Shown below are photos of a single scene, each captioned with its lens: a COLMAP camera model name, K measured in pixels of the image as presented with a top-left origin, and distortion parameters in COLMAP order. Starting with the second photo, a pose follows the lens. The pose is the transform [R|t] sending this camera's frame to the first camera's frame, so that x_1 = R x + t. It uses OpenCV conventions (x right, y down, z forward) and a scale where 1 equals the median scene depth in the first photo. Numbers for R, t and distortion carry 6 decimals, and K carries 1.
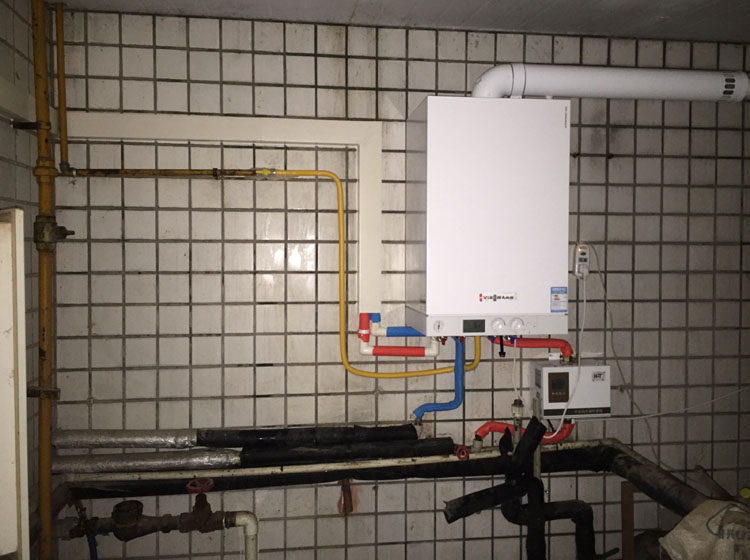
lens RADIAL K [[651.8, 0, 363.4], [0, 651.8, 264.6], [0, 0, 1]] dist [0.004067, -0.011037]
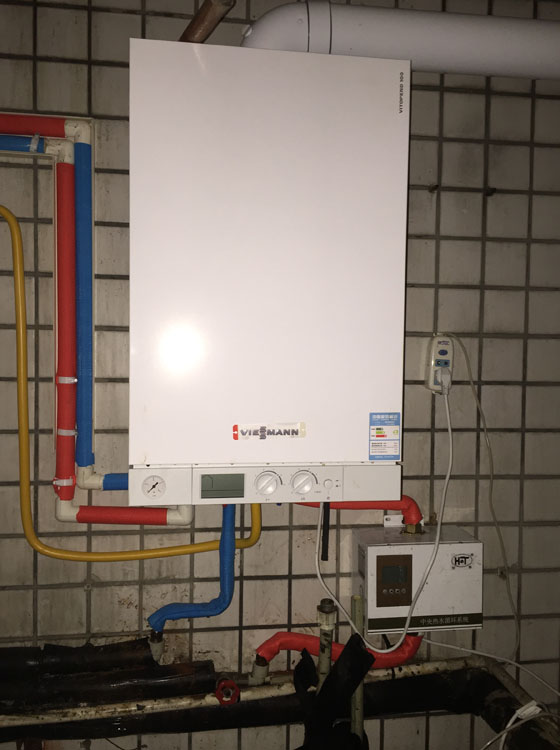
lens RADIAL K [[651.8, 0, 280.0], [0, 651.8, 375.0], [0, 0, 1]] dist [0.004067, -0.011037]
pose [[0.999573, 0.010572, 0.027256, 0.174344], [-0.011013, 0.999810, 0.016094, -0.004030], [-0.027081, -0.016388, 0.999499, 0.409980]]
